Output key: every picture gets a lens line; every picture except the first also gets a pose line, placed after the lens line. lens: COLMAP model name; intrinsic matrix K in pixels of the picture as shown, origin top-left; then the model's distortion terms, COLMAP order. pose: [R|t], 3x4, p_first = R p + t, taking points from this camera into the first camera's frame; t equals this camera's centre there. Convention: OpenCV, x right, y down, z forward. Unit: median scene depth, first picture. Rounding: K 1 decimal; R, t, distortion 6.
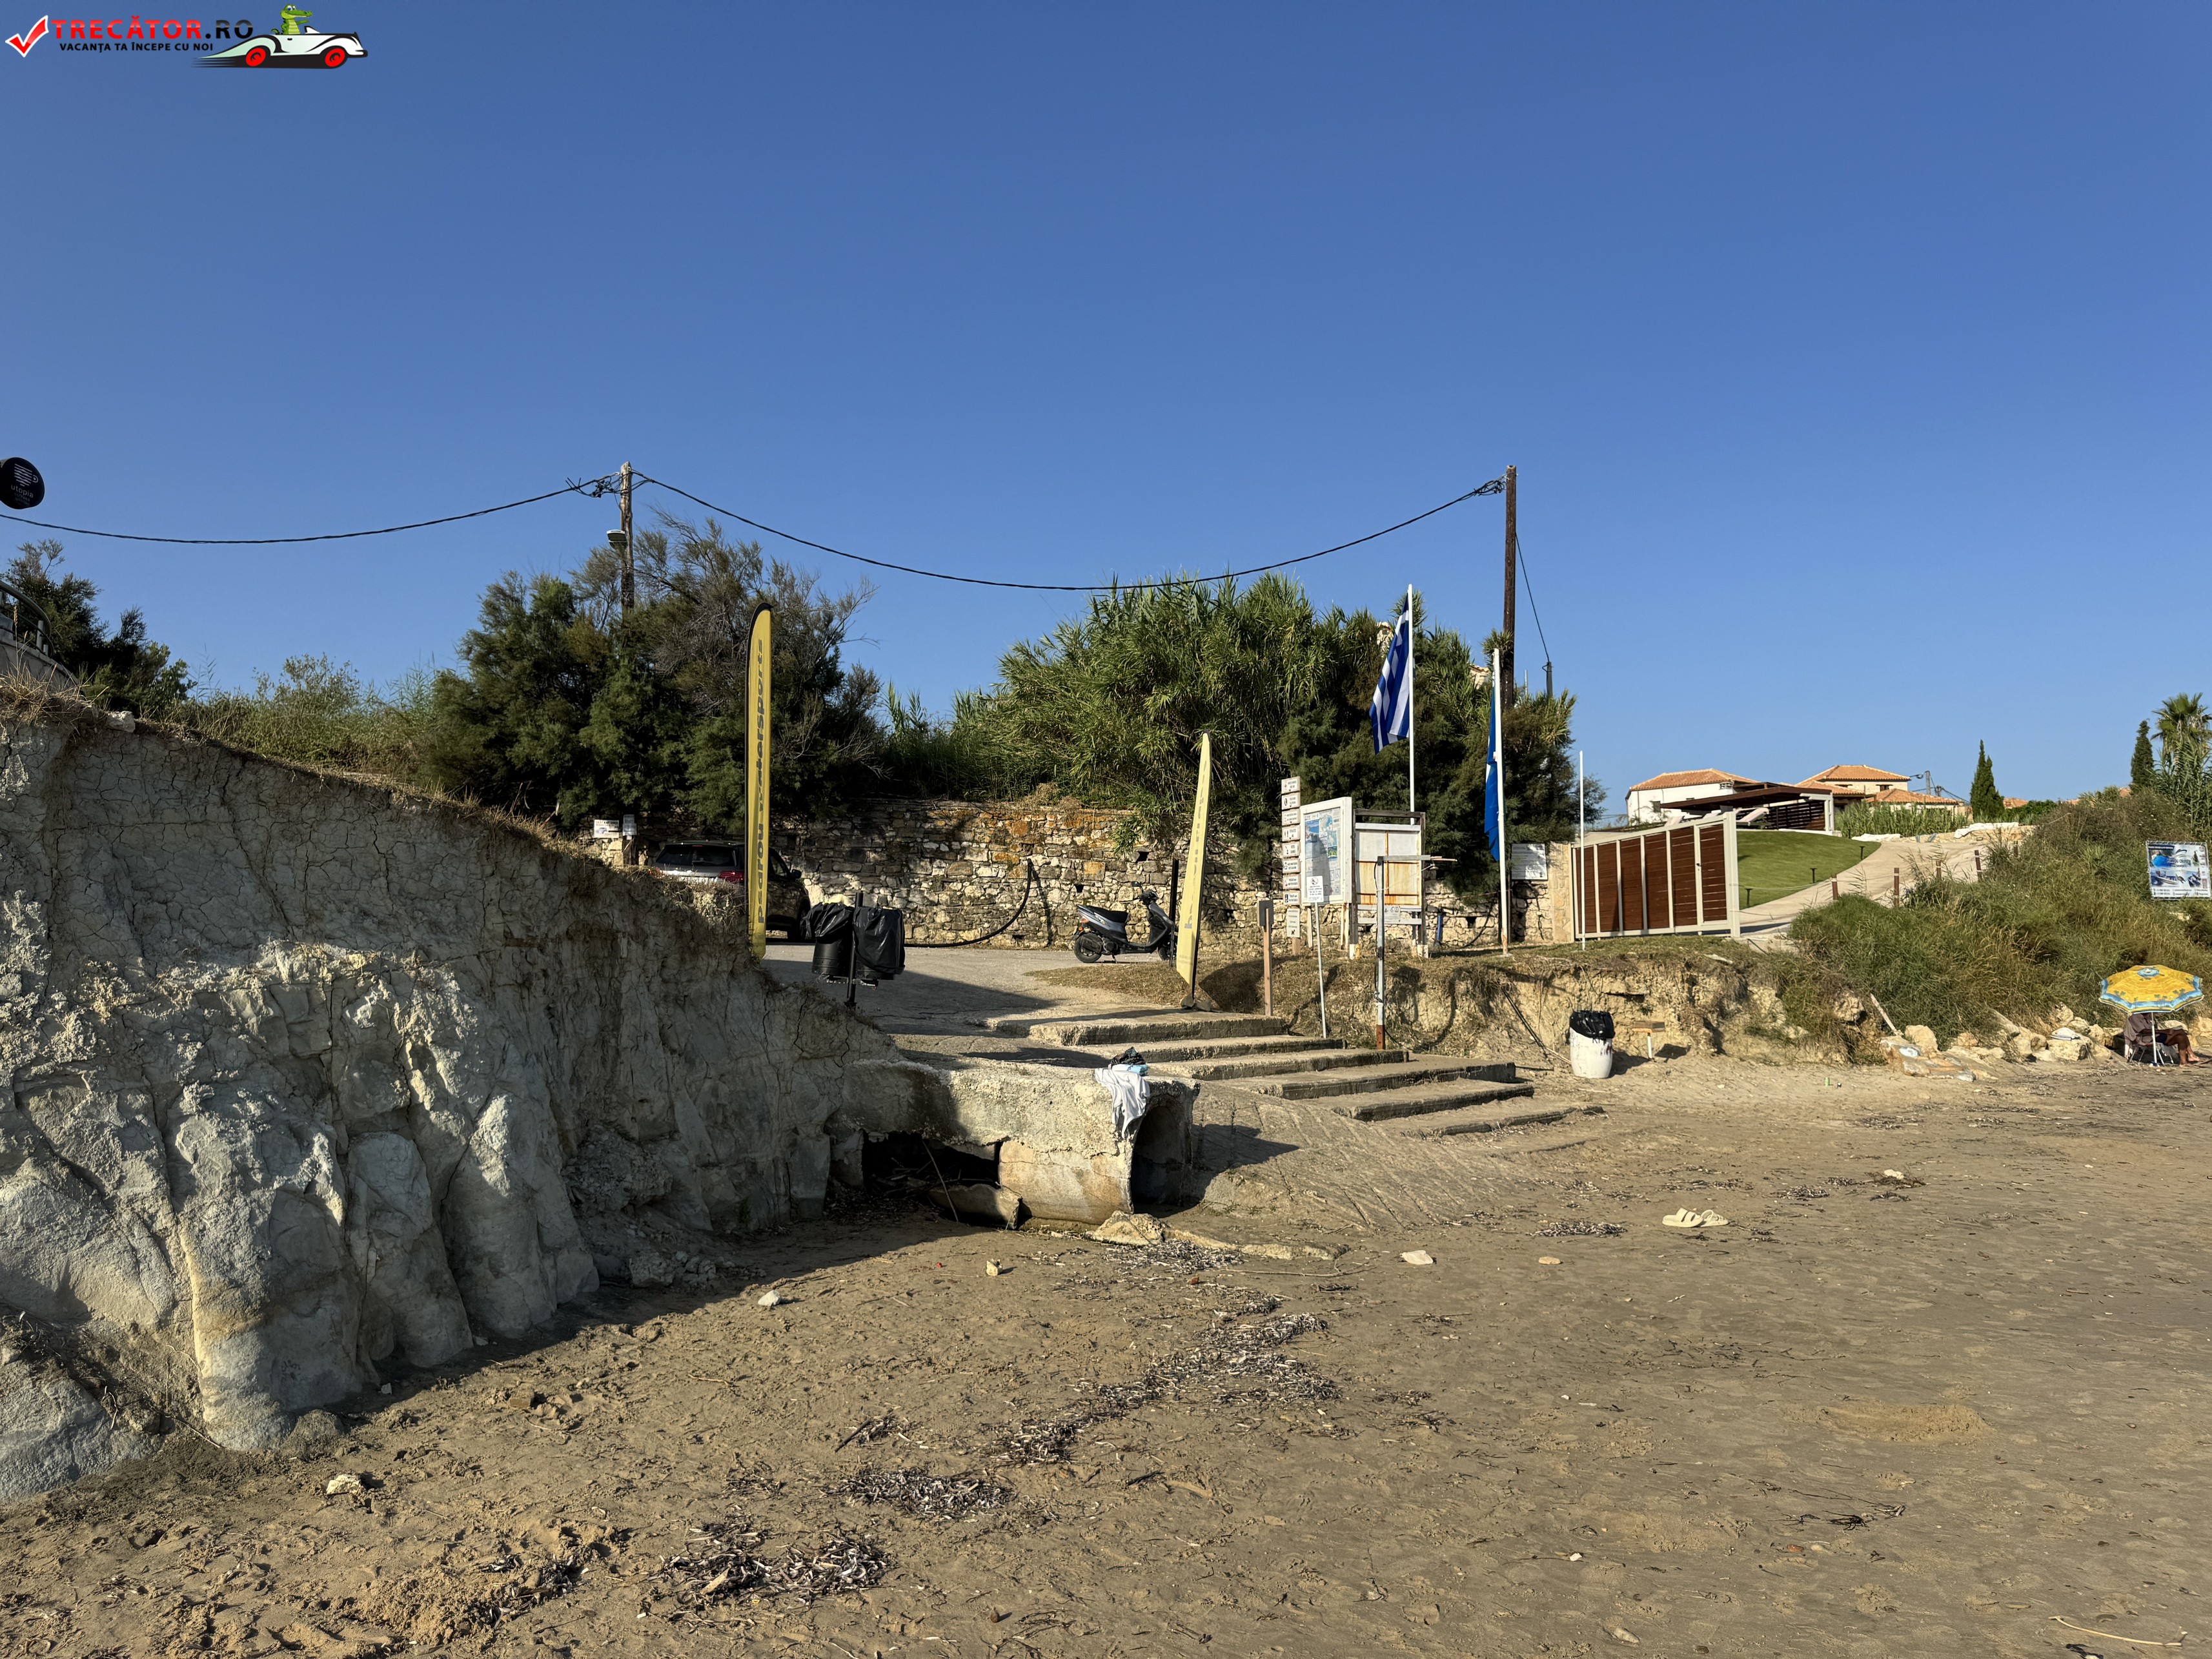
lens RADIAL K [[1532.7, 0, 1102.8], [0, 1532.7, 817.0], [0, 0, 1]] dist [0.007178, -0.030548]
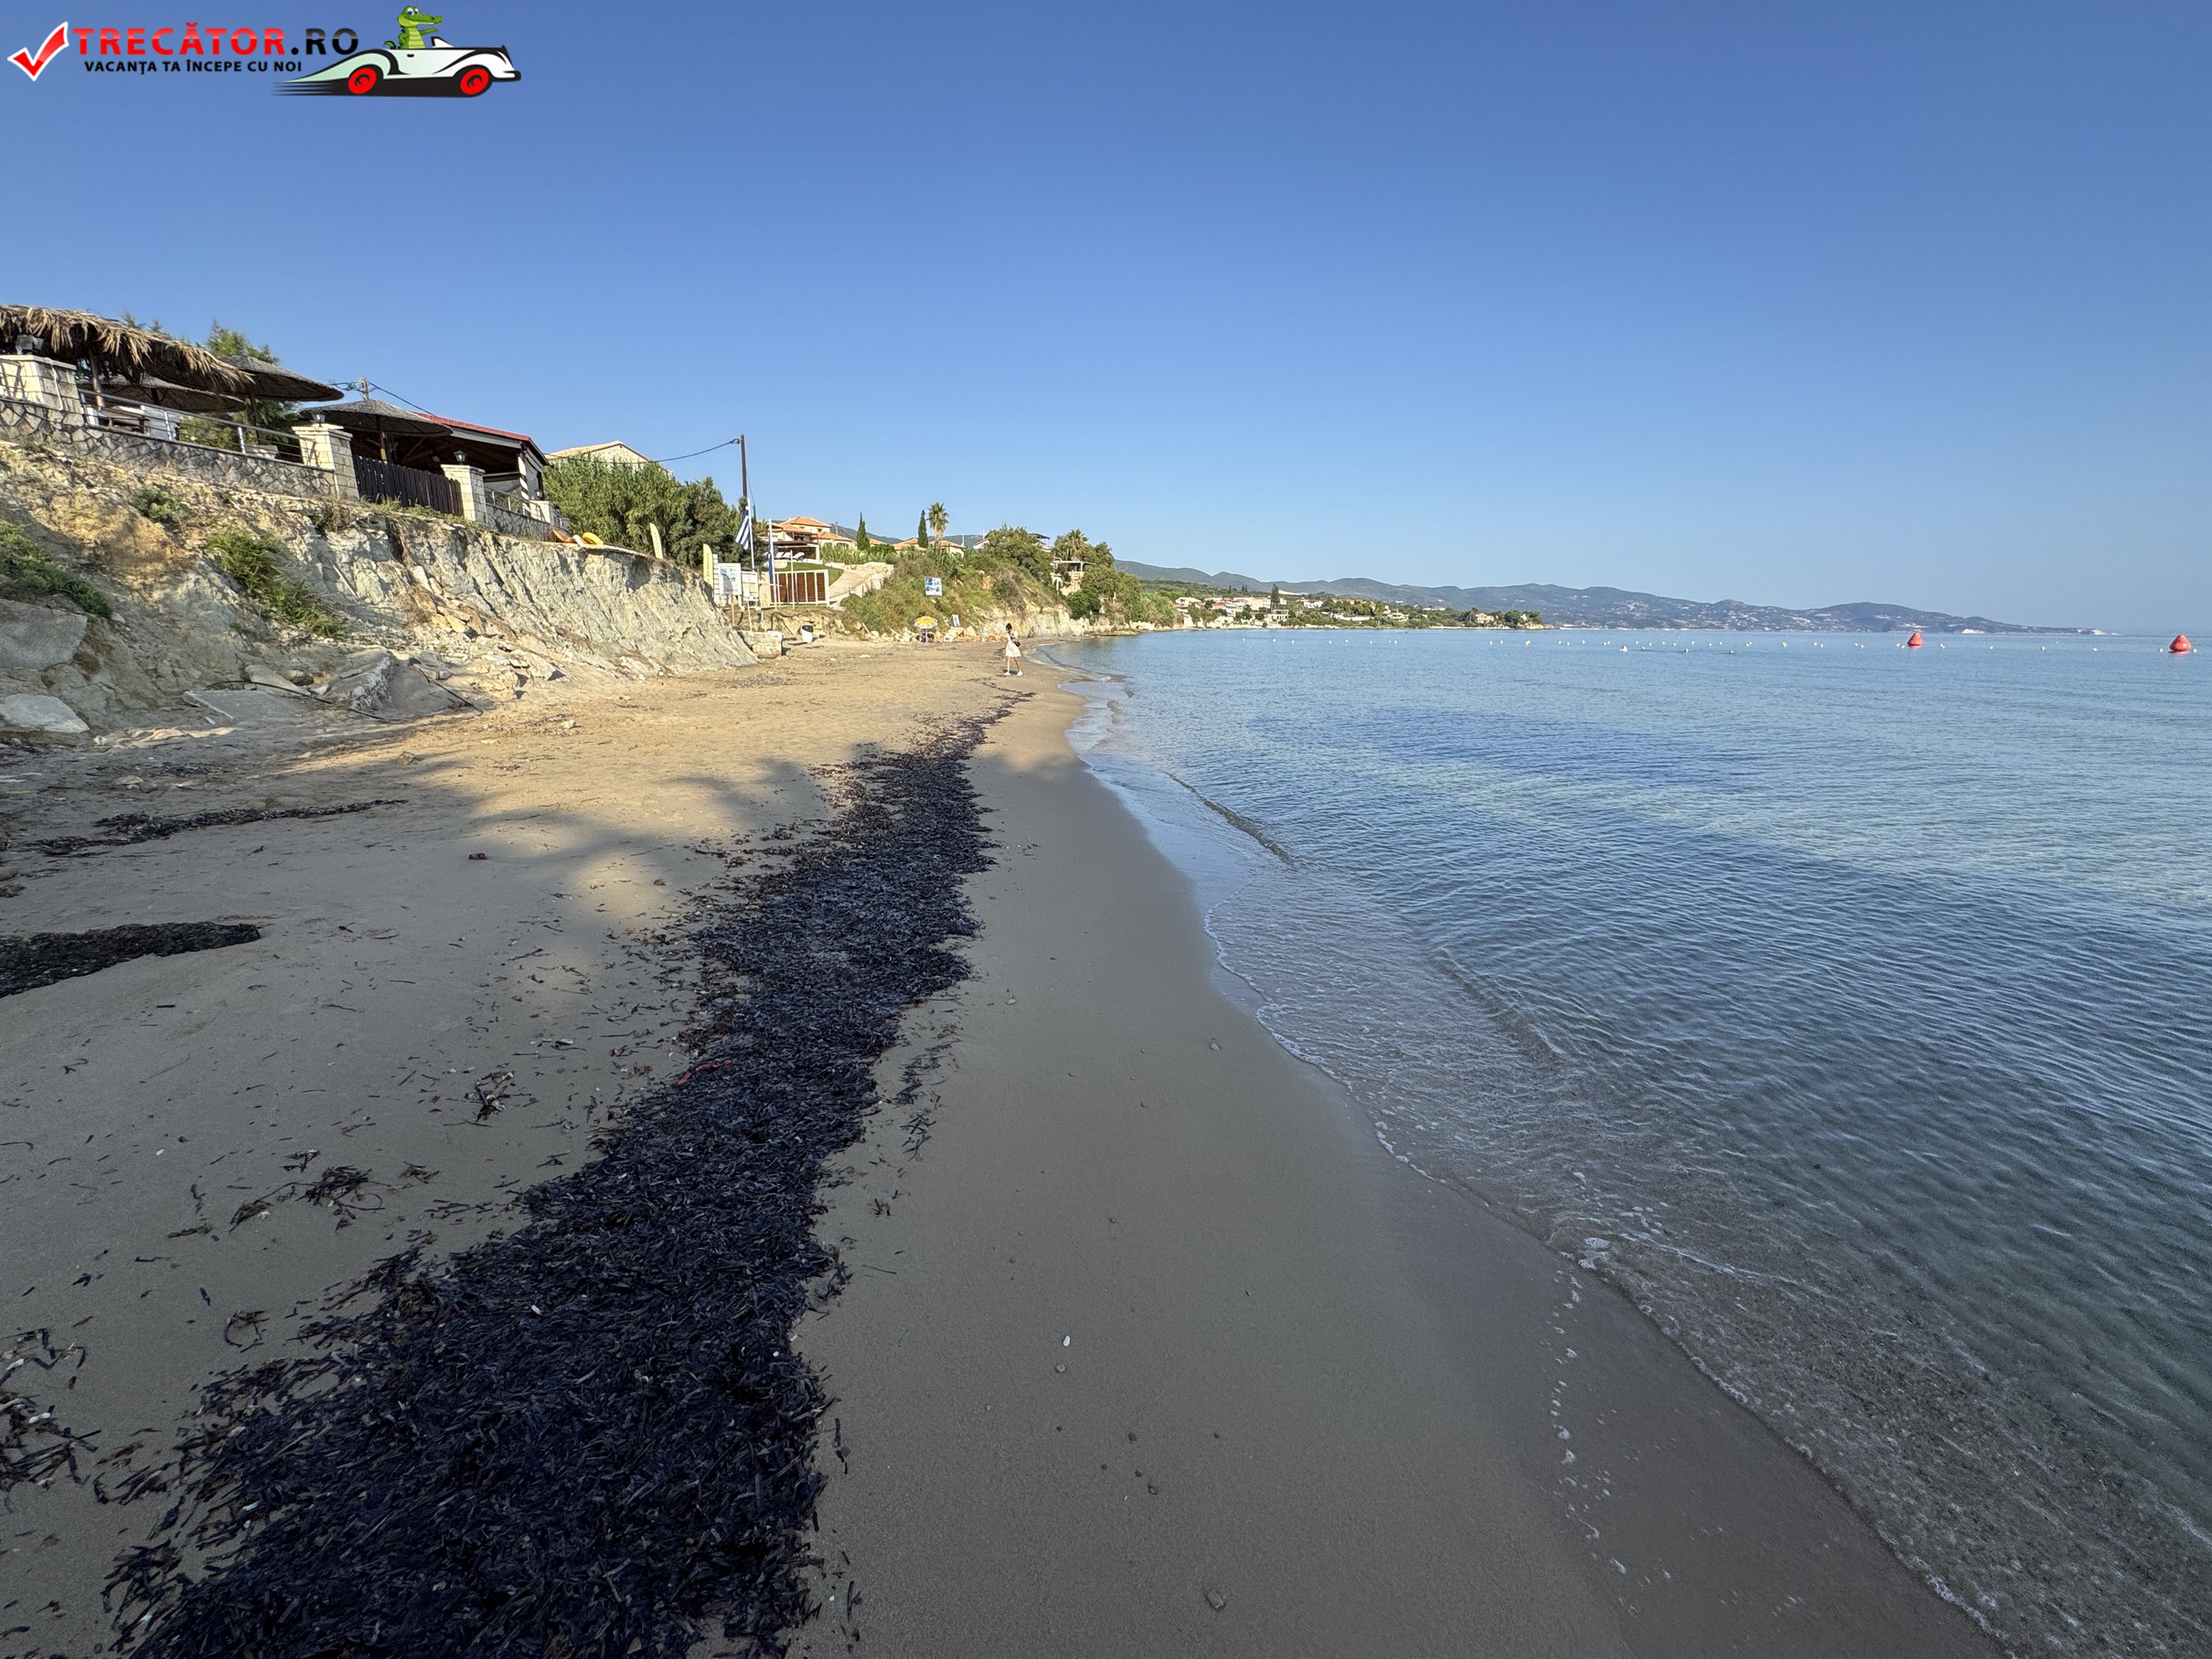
lens RADIAL K [[891.9, 0, 1123.6], [0, 891.9, 826.7], [0, 0, 1]] dist [-0.007580, 0.000189]
pose [[0.682111, -0.152134, 0.715248, -0.615092], [-0.087570, 0.954085, 0.286448, -0.076856], [-0.725986, -0.258023, 0.637470, -0.861324]]
